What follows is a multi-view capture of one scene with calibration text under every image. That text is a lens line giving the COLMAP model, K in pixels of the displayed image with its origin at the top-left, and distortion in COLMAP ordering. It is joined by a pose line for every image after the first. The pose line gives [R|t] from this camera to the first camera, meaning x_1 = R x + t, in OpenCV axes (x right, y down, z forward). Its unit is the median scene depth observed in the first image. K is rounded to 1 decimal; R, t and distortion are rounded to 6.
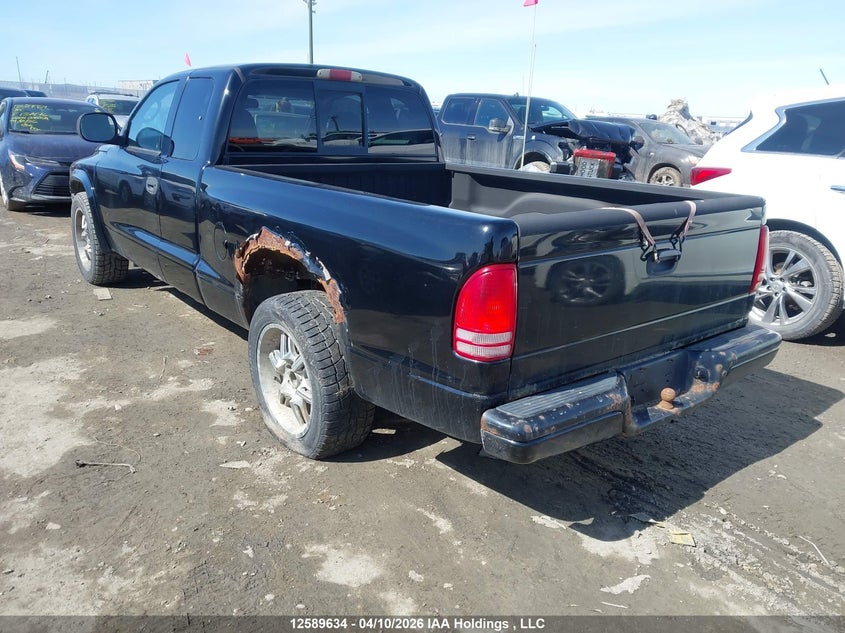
lens RADIAL K [[651.2, 0, 422.5], [0, 651.2, 316.5], [0, 0, 1]] dist [0.100661, -0.158959]
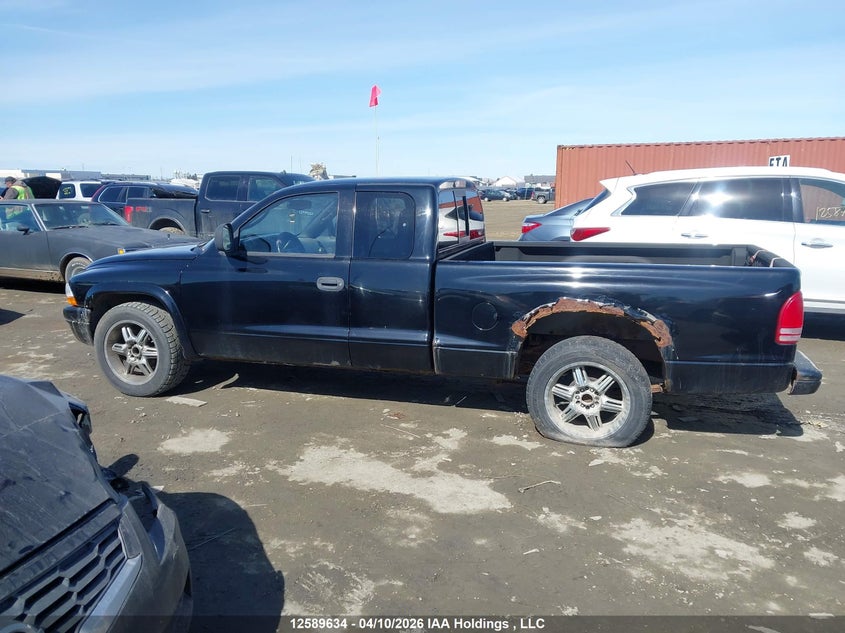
lens RADIAL K [[651.2, 0, 422.5], [0, 651.2, 316.5], [0, 0, 1]] dist [0.100661, -0.158959]
pose [[0.836196, -0.150367, 0.527414, -1.157124], [0.194640, 0.980444, -0.029068, -0.103087], [-0.512729, 0.126963, 0.849111, -0.050766]]
